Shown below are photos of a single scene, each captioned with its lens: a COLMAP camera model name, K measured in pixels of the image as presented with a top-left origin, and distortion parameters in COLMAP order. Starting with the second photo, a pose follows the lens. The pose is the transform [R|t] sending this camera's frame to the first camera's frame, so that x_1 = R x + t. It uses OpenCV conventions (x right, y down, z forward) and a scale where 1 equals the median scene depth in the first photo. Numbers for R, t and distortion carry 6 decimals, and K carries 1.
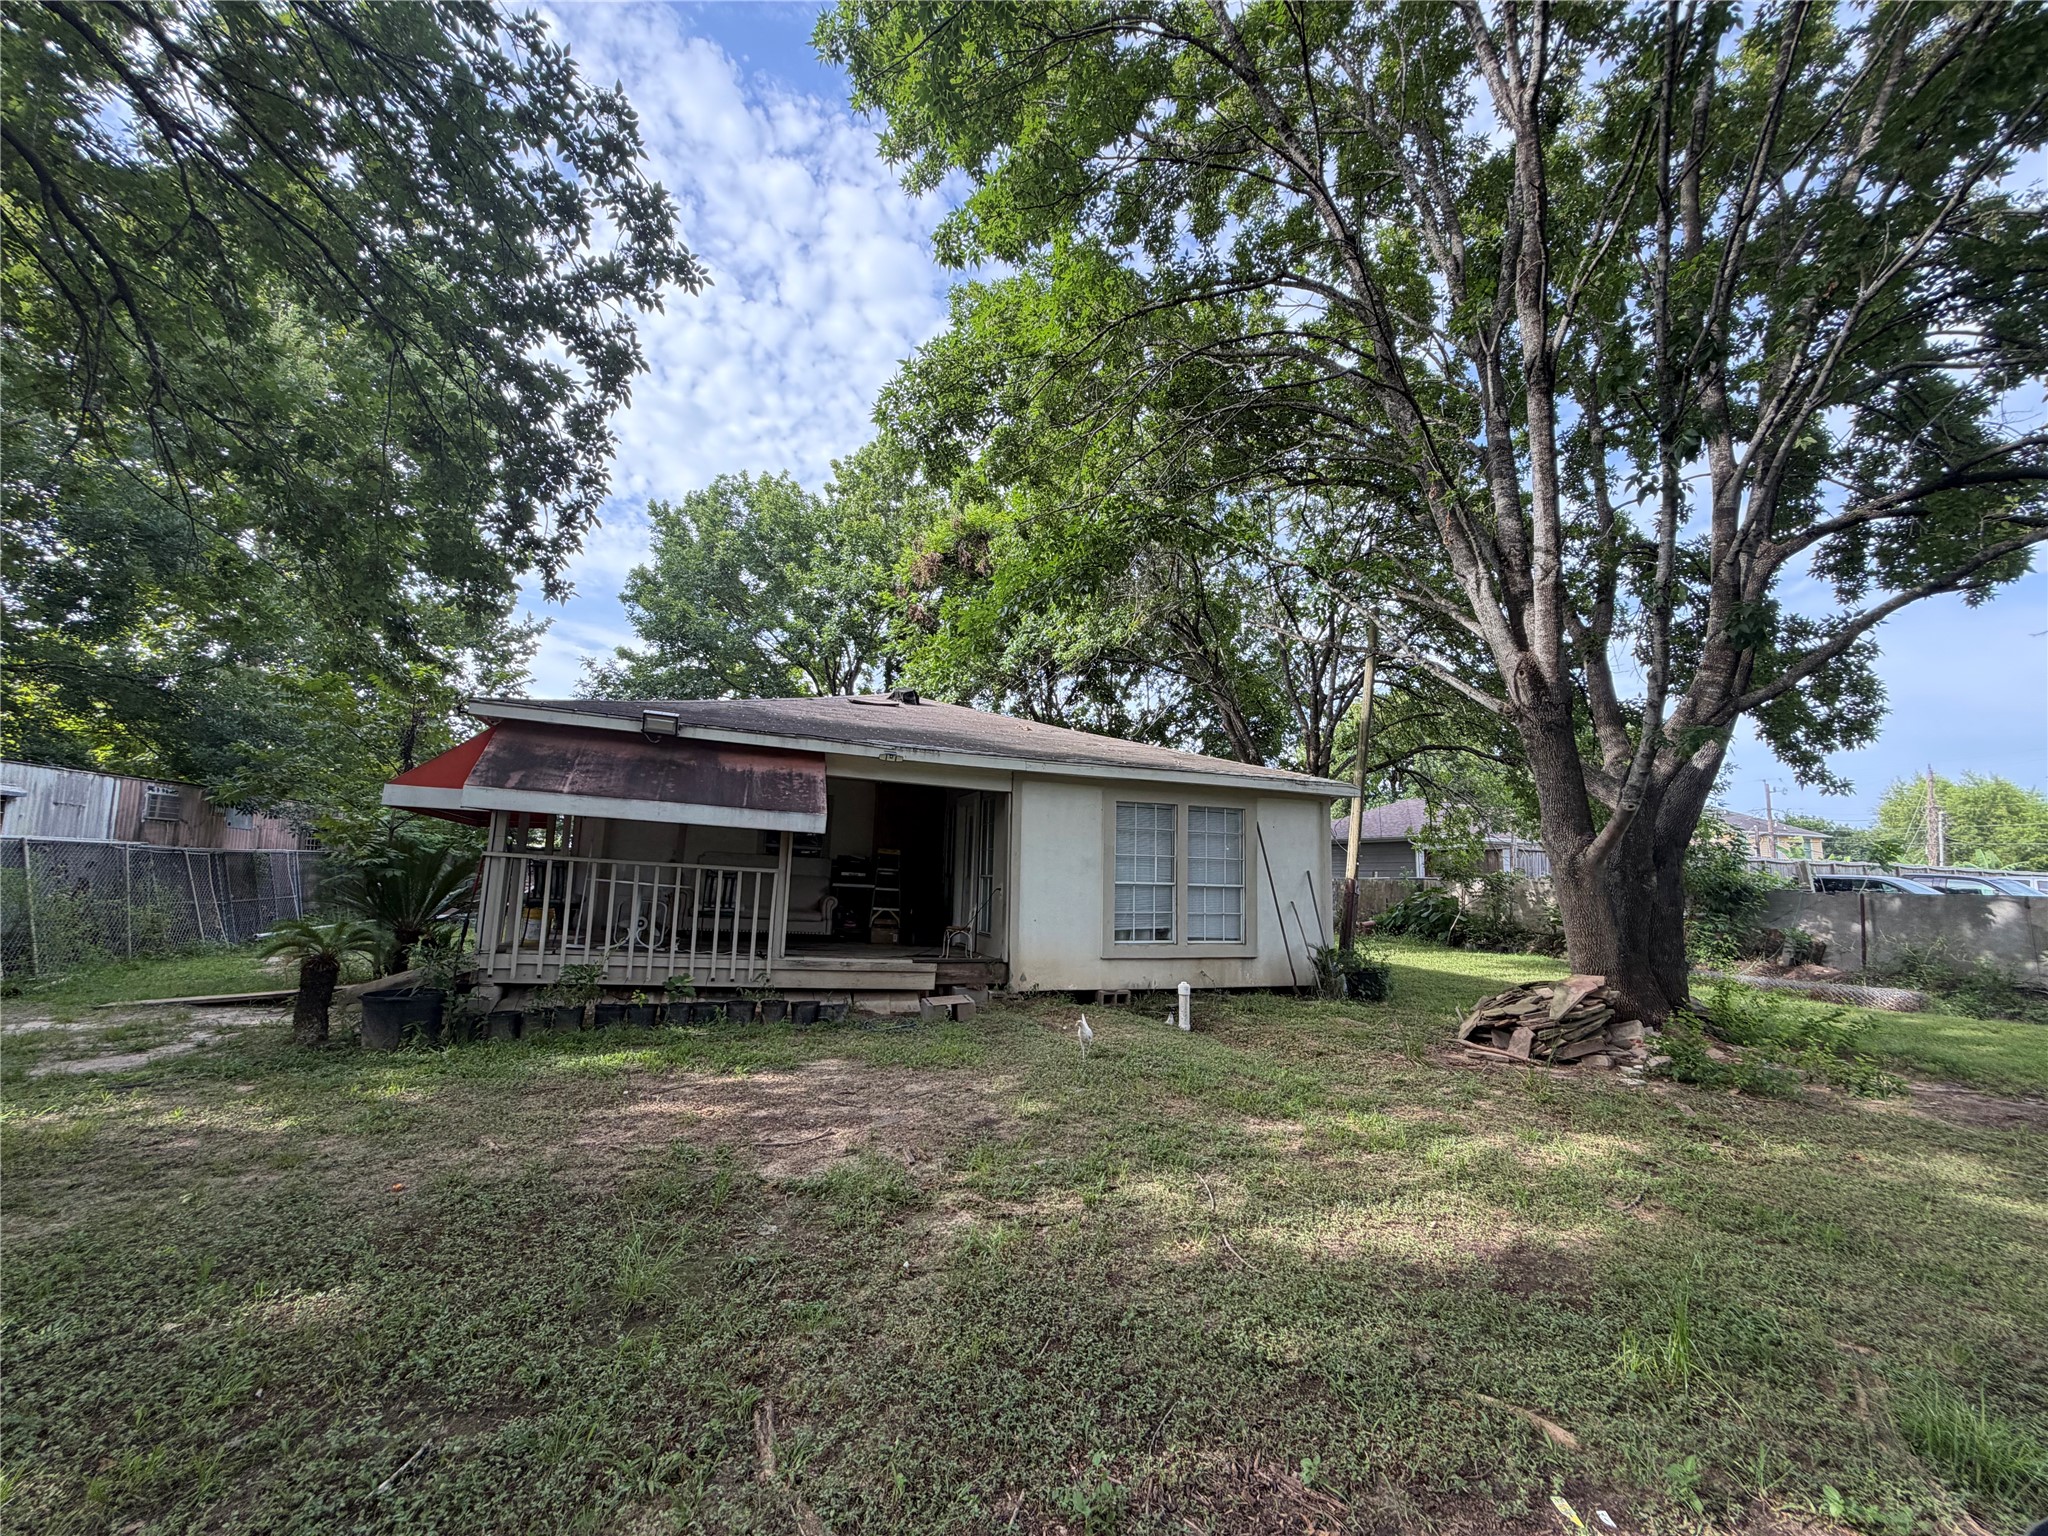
lens RADIAL K [[814.1, 0, 1014.4], [0, 814.1, 767.6], [0, 0, 1]] dist [-0.000180, -0.000871]
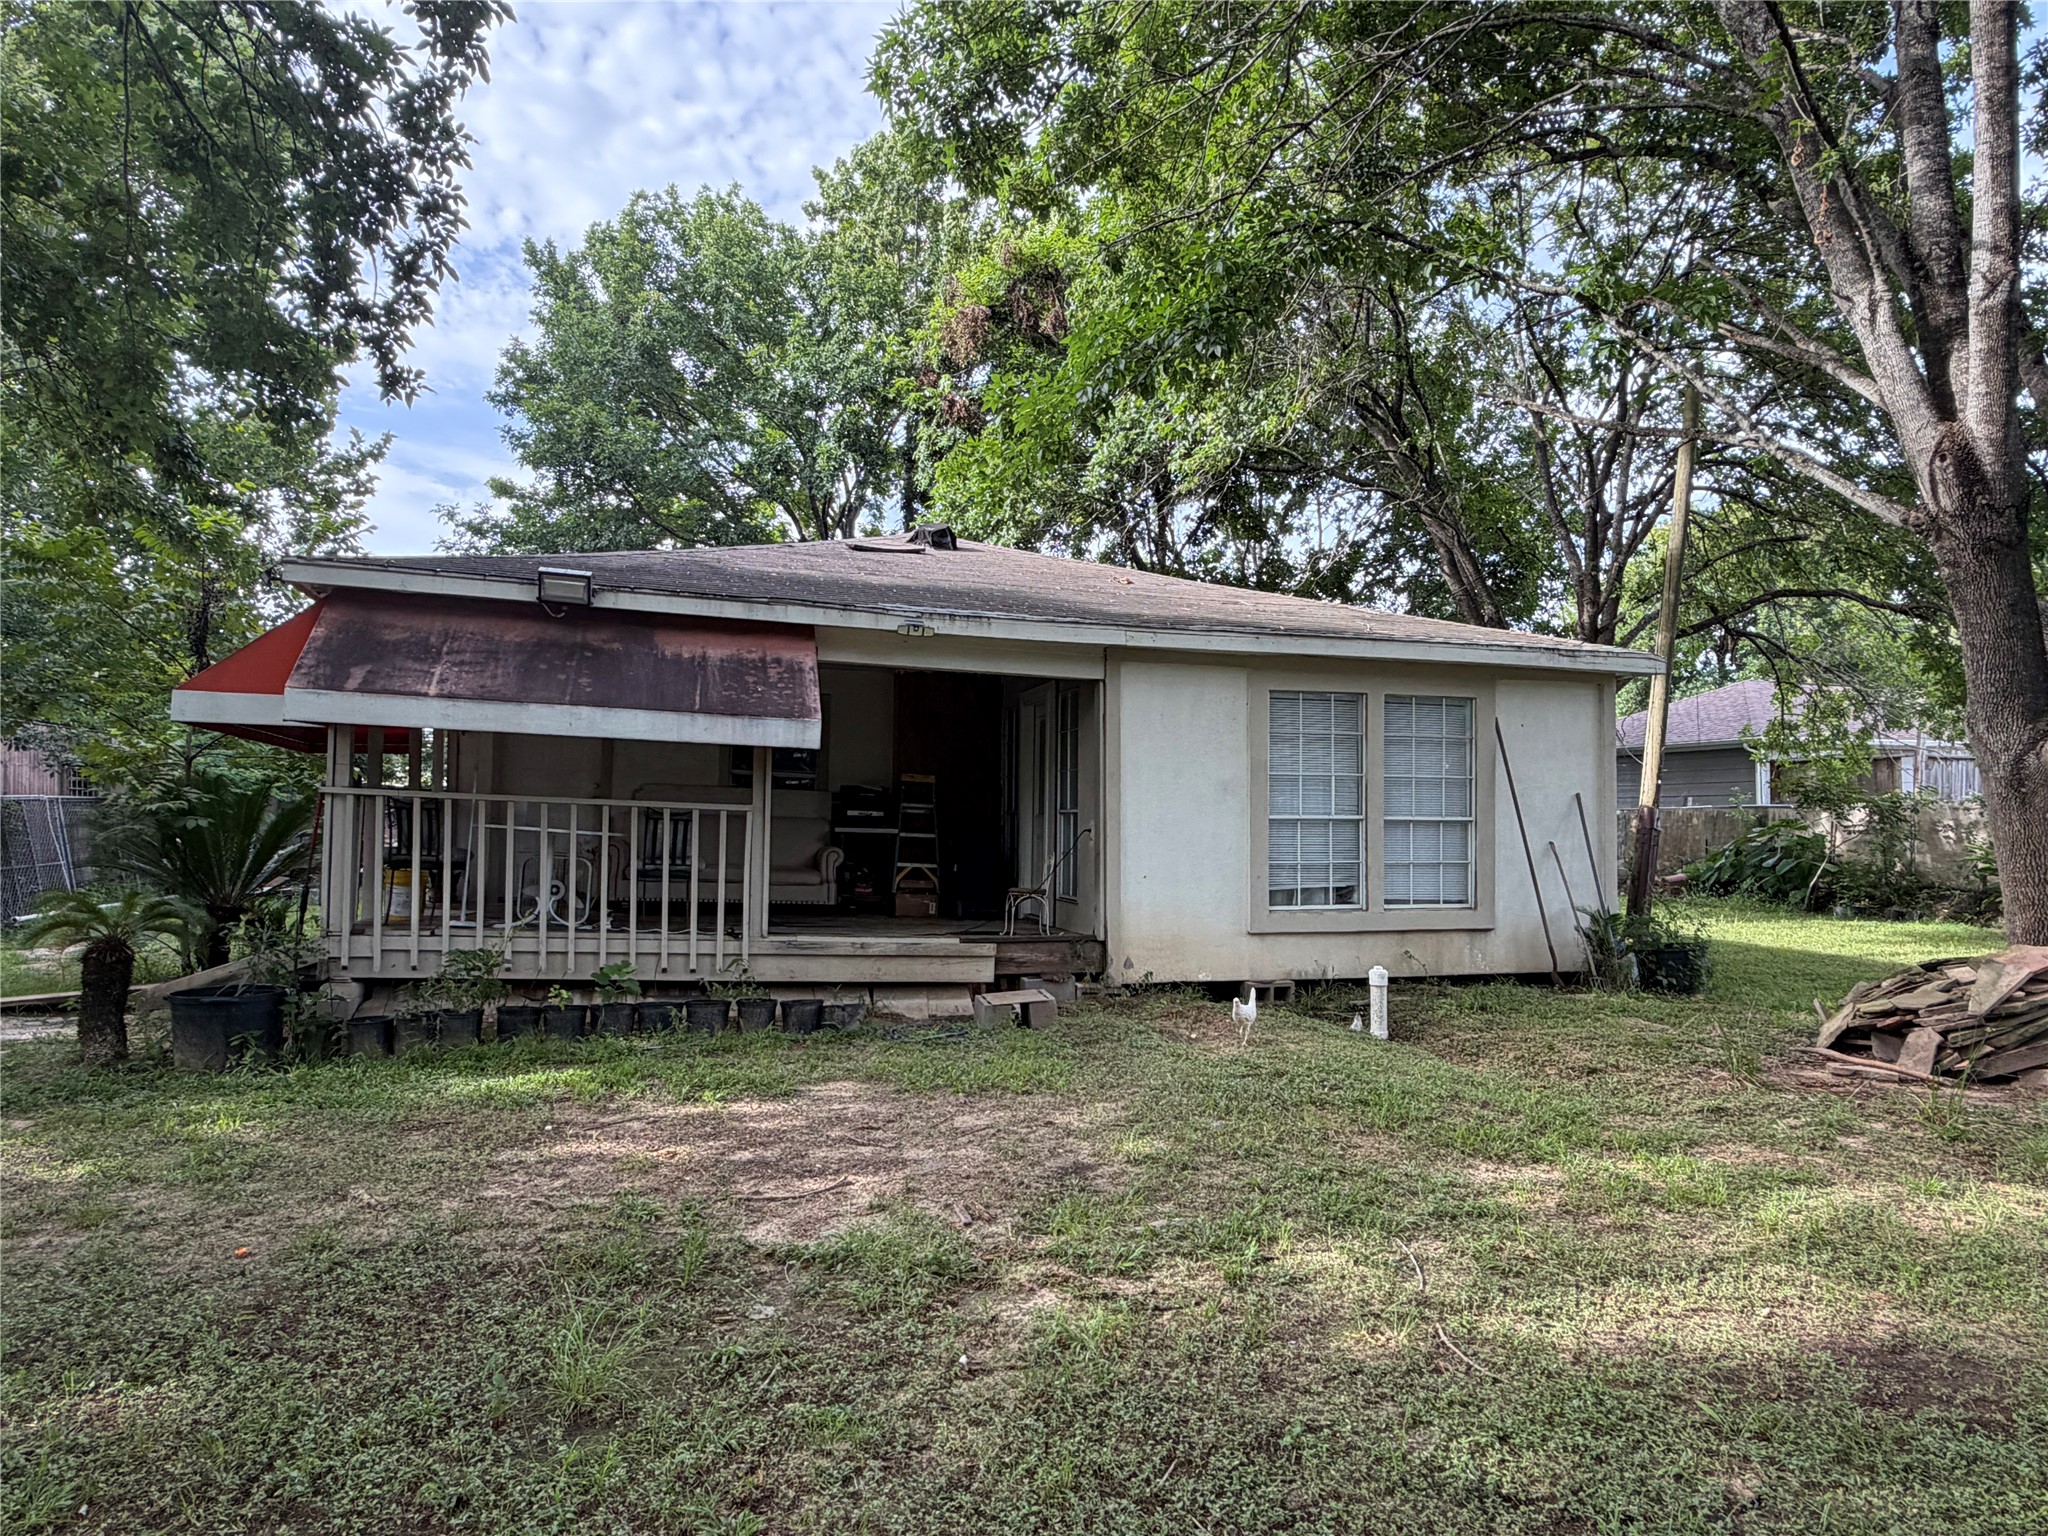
lens RADIAL K [[1266.9, 0, 1025.4], [0, 1266.9, 768.3], [0, 0, 1]] dist [-0.001229, 0.000427]
pose [[0.997471, -0.021530, -0.067731, 0.000603], [0.027661, 0.995473, 0.090933, 0.007822], [0.065466, -0.092577, 0.993551, -0.002277]]
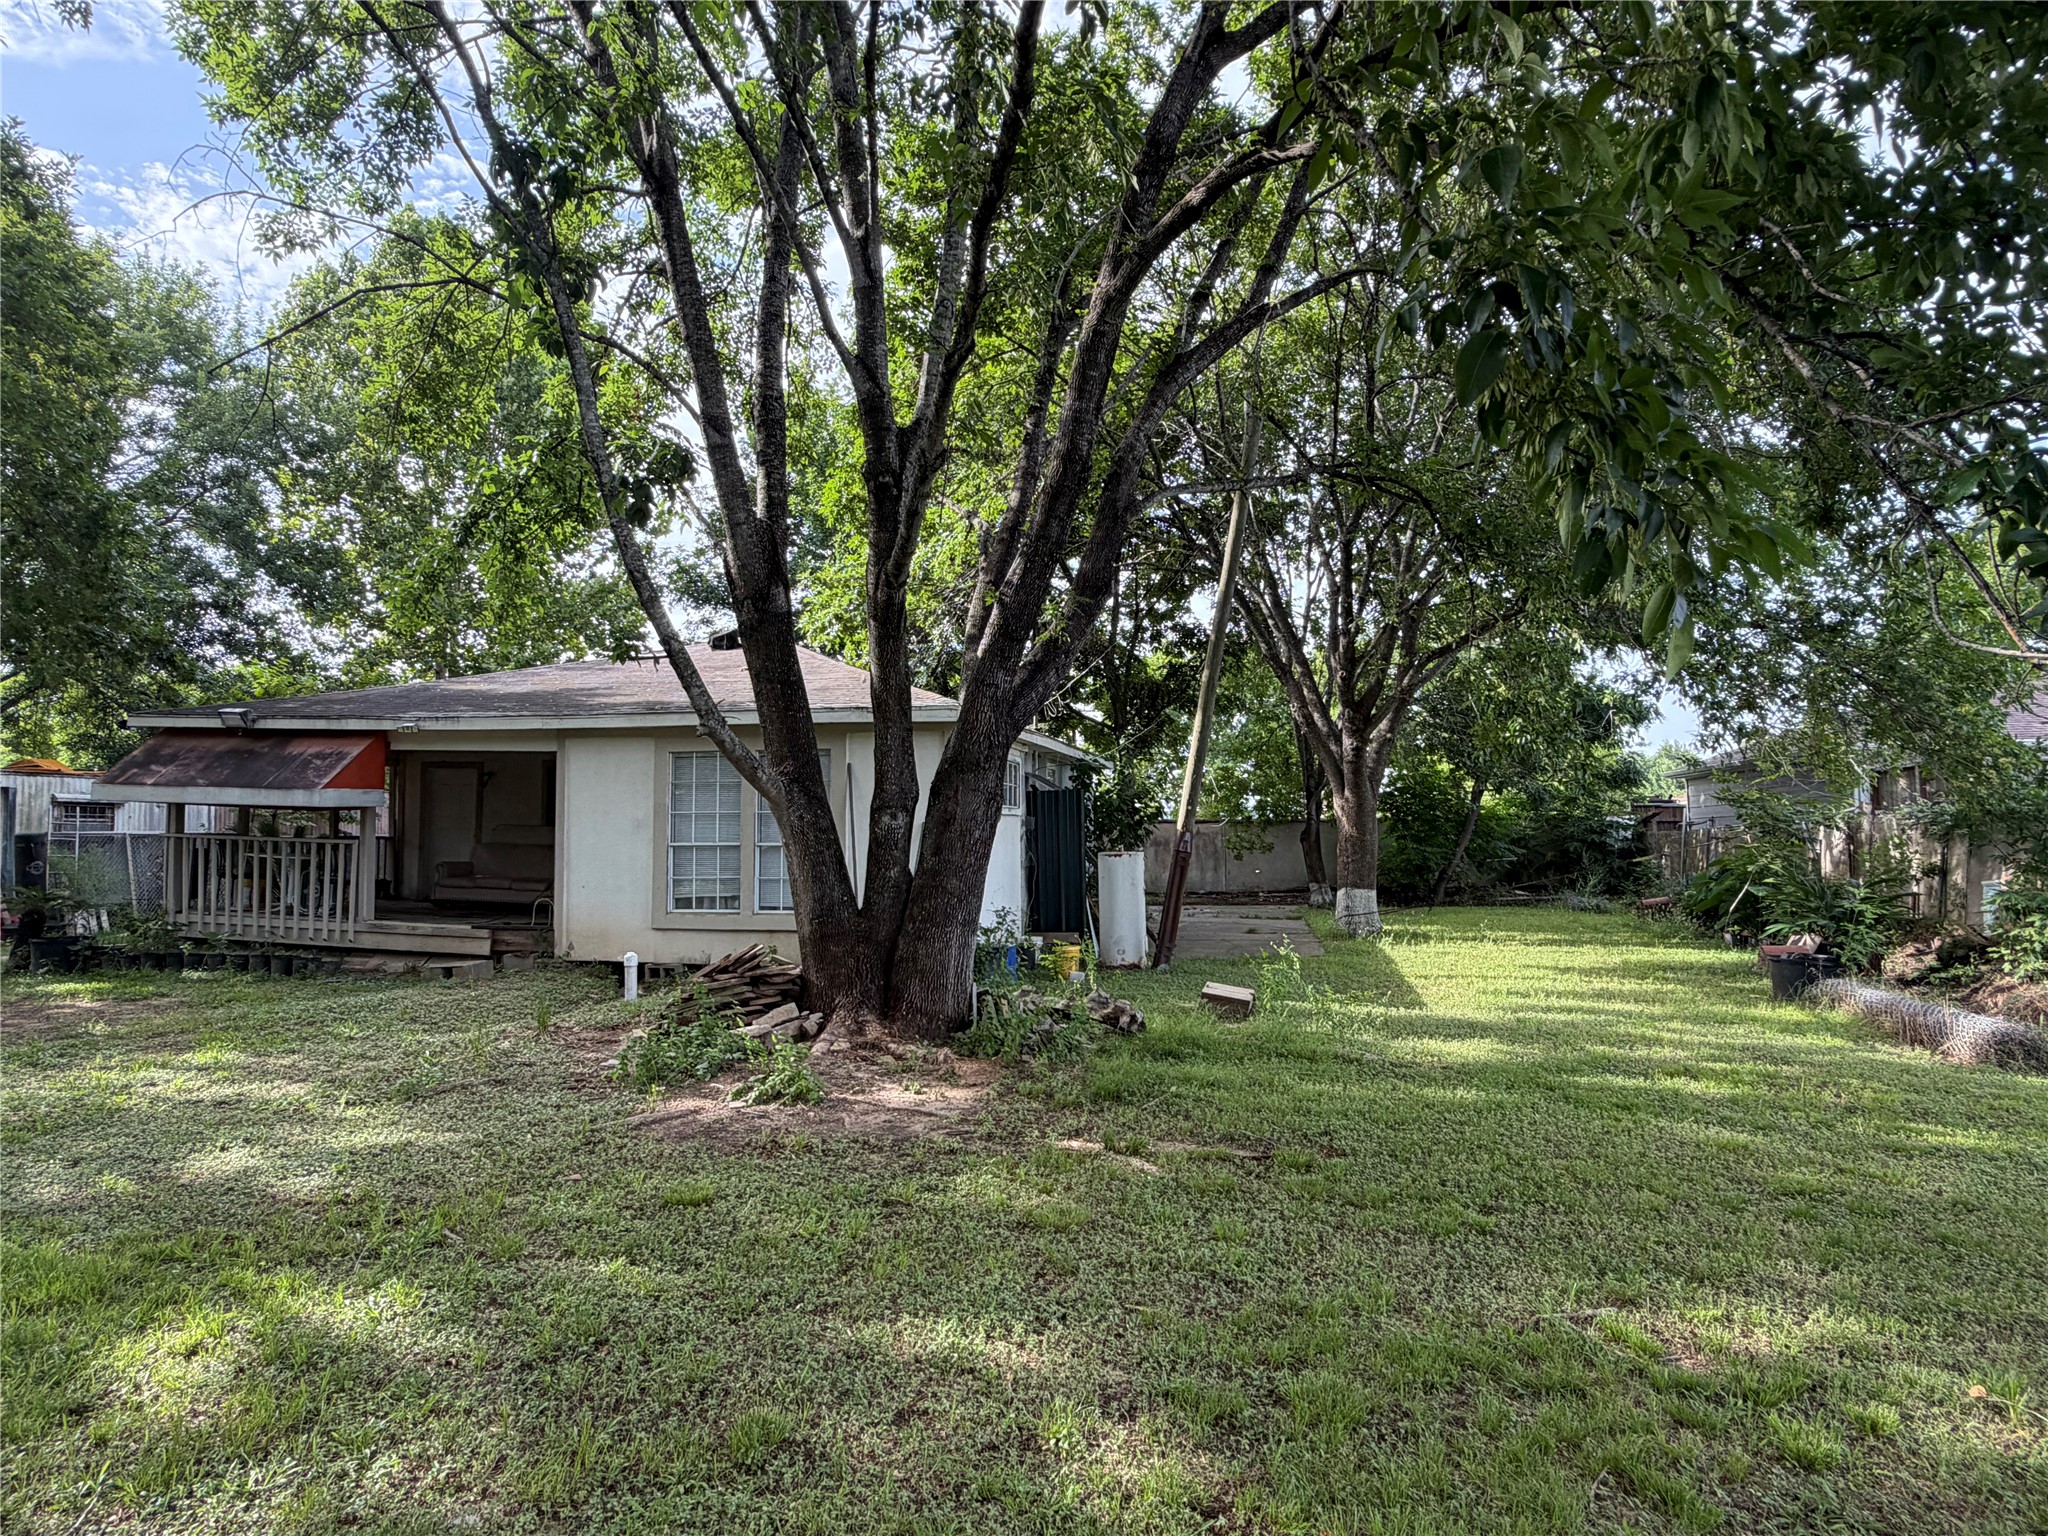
lens RADIAL K [[950.1, 0, 1024.0], [0, 950.1, 774.1], [0, 0, 1]] dist [0.001516, 0.000081]
pose [[0.852673, -0.066369, -0.518213, 1.138192], [0.092453, 0.995412, 0.024637, 0.087293], [0.514200, -0.068918, 0.854897, 0.372098]]
